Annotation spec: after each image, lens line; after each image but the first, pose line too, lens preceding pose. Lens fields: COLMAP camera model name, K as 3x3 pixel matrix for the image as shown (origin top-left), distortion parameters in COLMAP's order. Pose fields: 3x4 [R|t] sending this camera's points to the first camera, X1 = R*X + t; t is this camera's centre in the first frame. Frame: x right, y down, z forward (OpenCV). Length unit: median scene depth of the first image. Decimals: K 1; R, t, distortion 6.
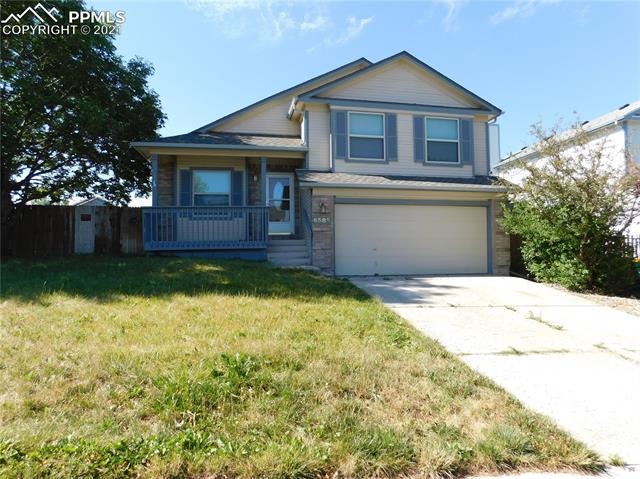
lens RADIAL K [[431.7, 0, 319.6], [0, 431.7, 241.3], [0, 0, 1]] dist [-0.049624, 0.007444]
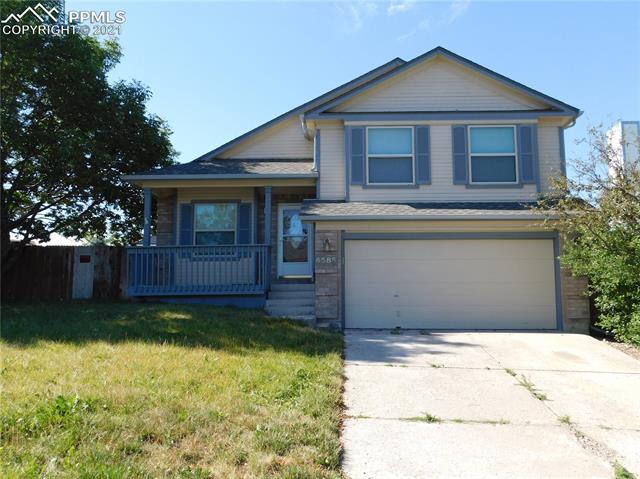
lens RADIAL K [[581.5, 0, 319.4], [0, 581.5, 243.7], [0, 0, 1]] dist [-0.004080, -0.029253]
pose [[0.971731, -0.016721, -0.235498, 0.233086], [-0.000096, 0.997461, -0.071222, -0.000868], [0.236091, 0.069231, 0.969262, -0.080691]]
